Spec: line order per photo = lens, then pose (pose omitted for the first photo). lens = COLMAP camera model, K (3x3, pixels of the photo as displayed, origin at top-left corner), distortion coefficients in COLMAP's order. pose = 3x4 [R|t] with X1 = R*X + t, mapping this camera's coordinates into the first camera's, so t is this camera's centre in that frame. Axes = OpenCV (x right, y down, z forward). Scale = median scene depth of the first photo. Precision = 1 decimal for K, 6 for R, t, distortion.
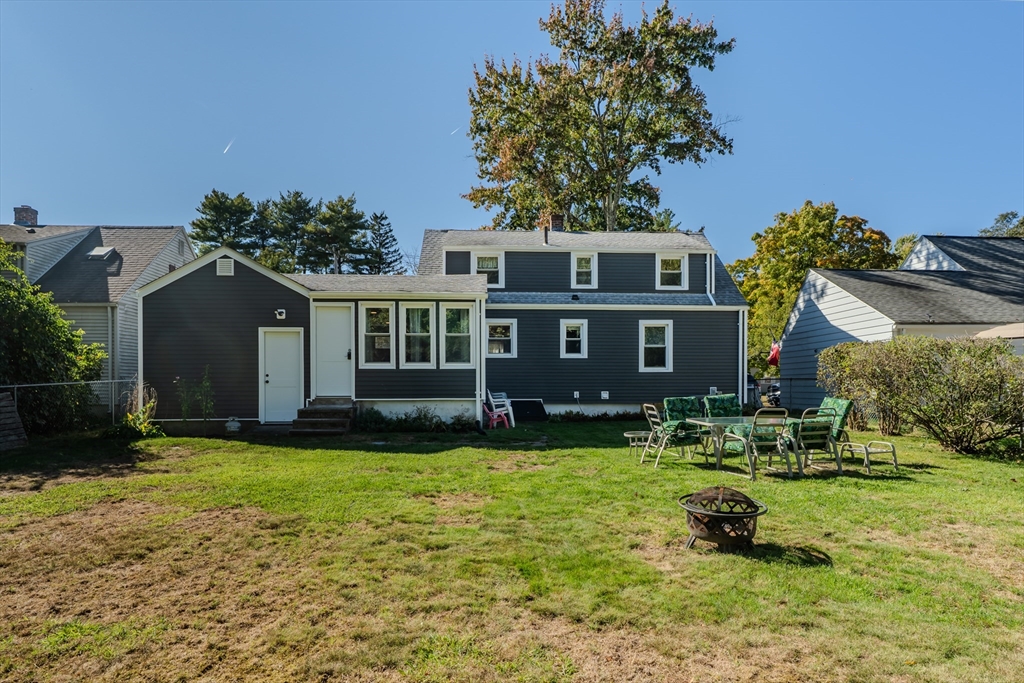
lens RADIAL K [[550.0, 0, 510.8], [0, 550.0, 372.9], [0, 0, 1]] dist [-0.003080, -0.001030]
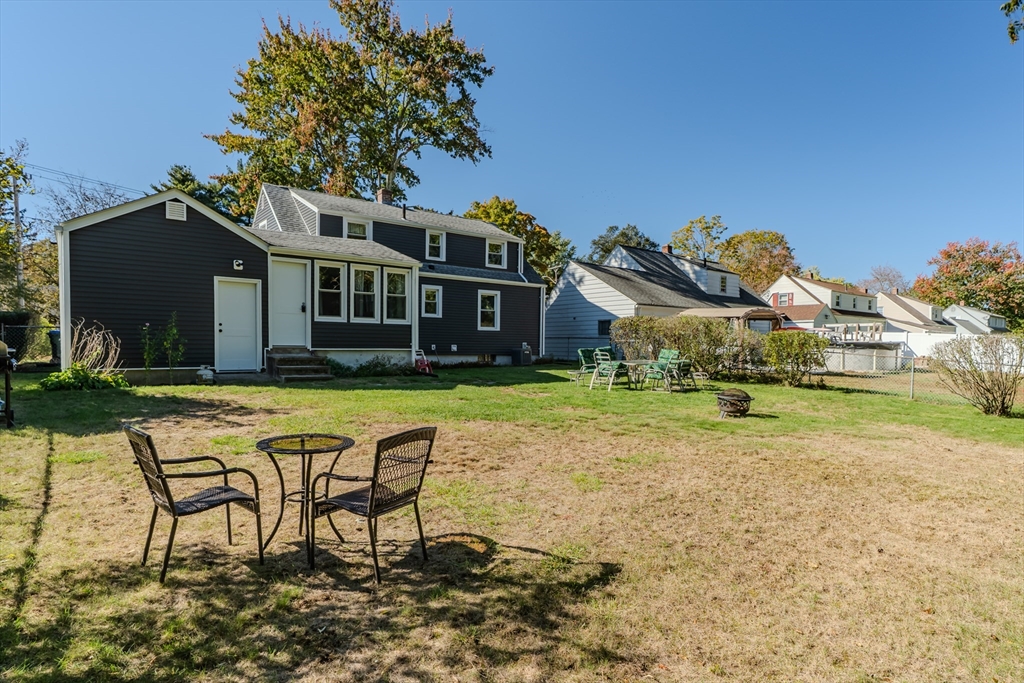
lens RADIAL K [[503.7, 0, 512.1], [0, 503.7, 344.8], [0, 0, 1]] dist [-0.020478, -0.000787]
pose [[0.852282, 0.012113, 0.522943, -0.323064], [-0.027180, 0.999407, 0.021148, 0.005384], [-0.522377, -0.032237, 0.852105, -0.044603]]
